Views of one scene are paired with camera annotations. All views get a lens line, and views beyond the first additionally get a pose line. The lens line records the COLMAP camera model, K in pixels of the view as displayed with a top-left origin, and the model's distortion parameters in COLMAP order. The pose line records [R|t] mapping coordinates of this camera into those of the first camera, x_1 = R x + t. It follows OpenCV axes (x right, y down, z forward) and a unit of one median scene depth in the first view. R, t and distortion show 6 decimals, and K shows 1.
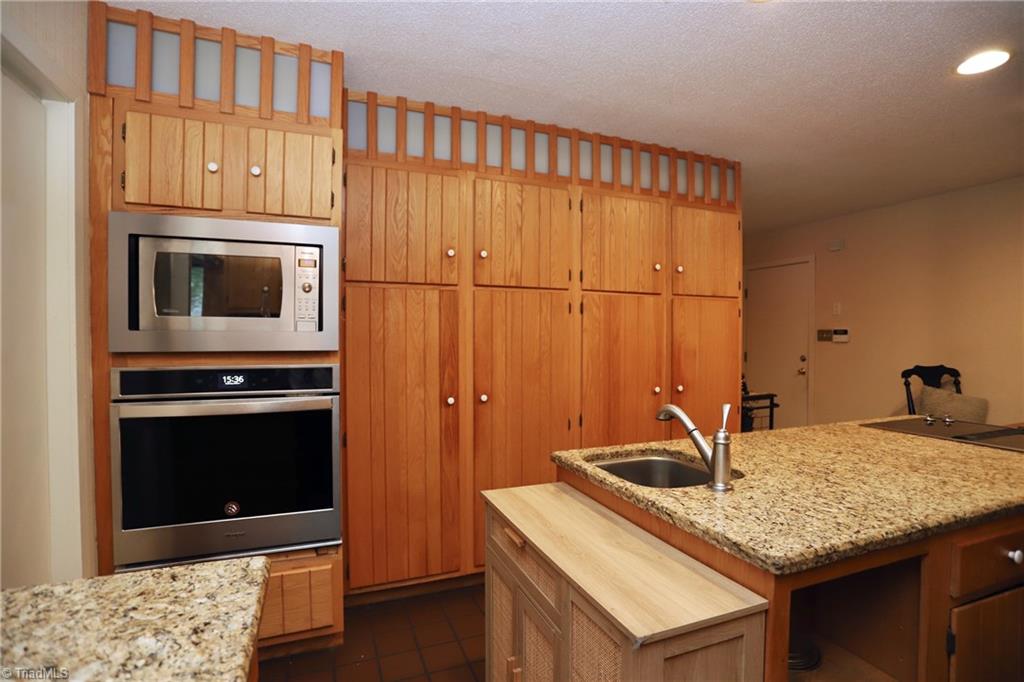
lens RADIAL K [[499.3, 0, 512.0], [0, 499.3, 341.0], [0, 0, 1]] dist [-0.066831, 0.024907]
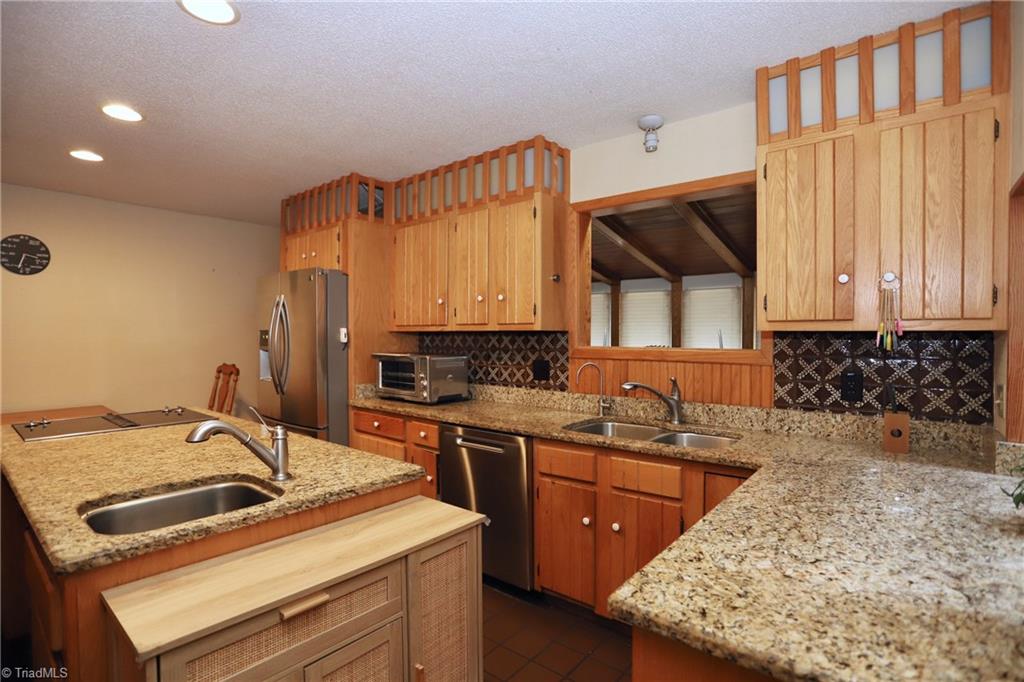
lens RADIAL K [[499.3, 0, 512.0], [0, 499.3, 341.0], [0, 0, 1]] dist [-0.066831, 0.024907]
pose [[-0.488700, -0.010225, 0.872392, -1.299601], [0.007199, 0.999850, 0.015751, -0.047594], [-0.872422, 0.013978, -0.488553, 1.726746]]
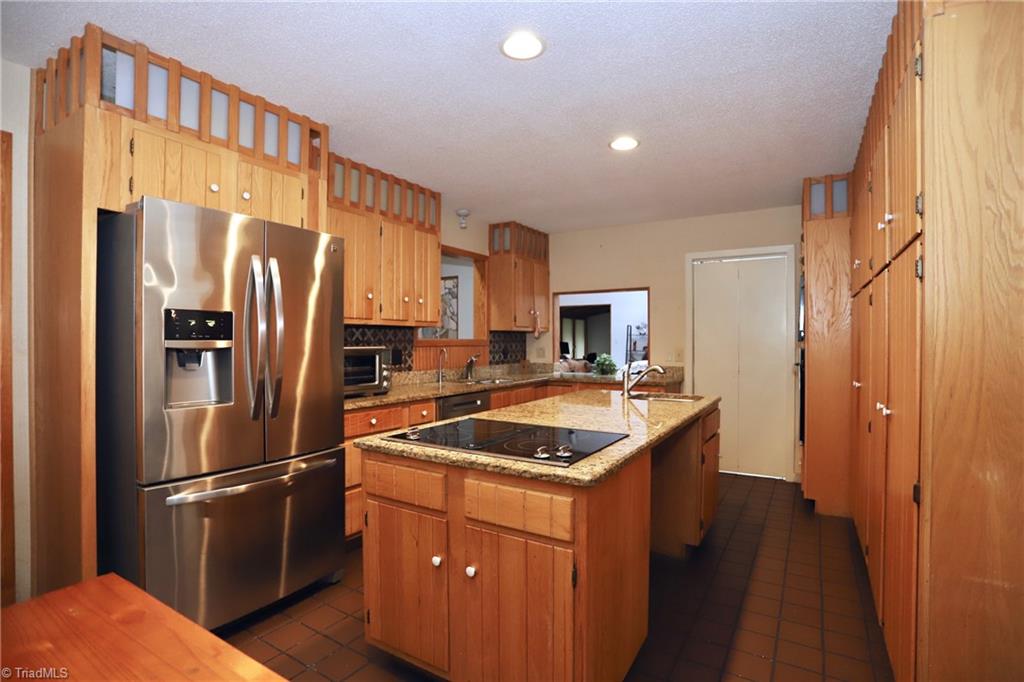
lens RADIAL K [[499.3, 0, 512.0], [0, 499.3, 341.0], [0, 0, 1]] dist [-0.066831, 0.024907]
pose [[-0.801432, -0.001342, -0.598085, 3.787186], [-0.009190, 0.999907, 0.010071, 0.014561], [0.598016, 0.013568, -0.801369, 4.218697]]
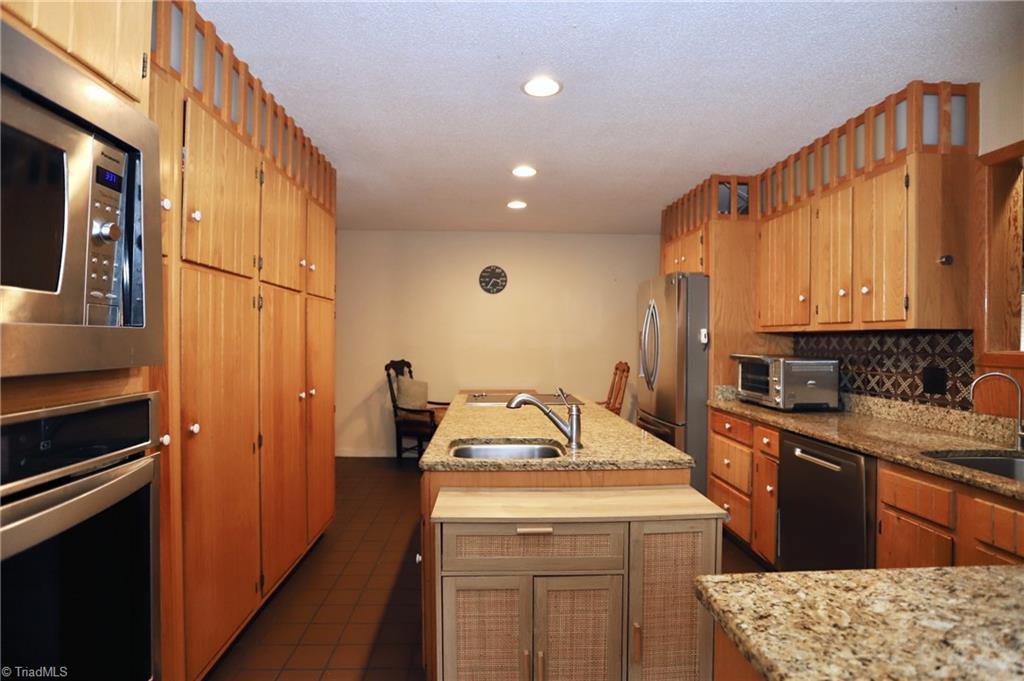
lens RADIAL K [[522.3, 0, 512.0], [0, 522.3, 340.5], [0, 0, 1]] dist [-0.074369, 0.033349]
pose [[0.316262, -0.001702, 0.948670, -1.673315], [0.003058, 0.999995, 0.000775, -0.011319], [-0.948667, 0.002656, 0.316266, 1.112839]]
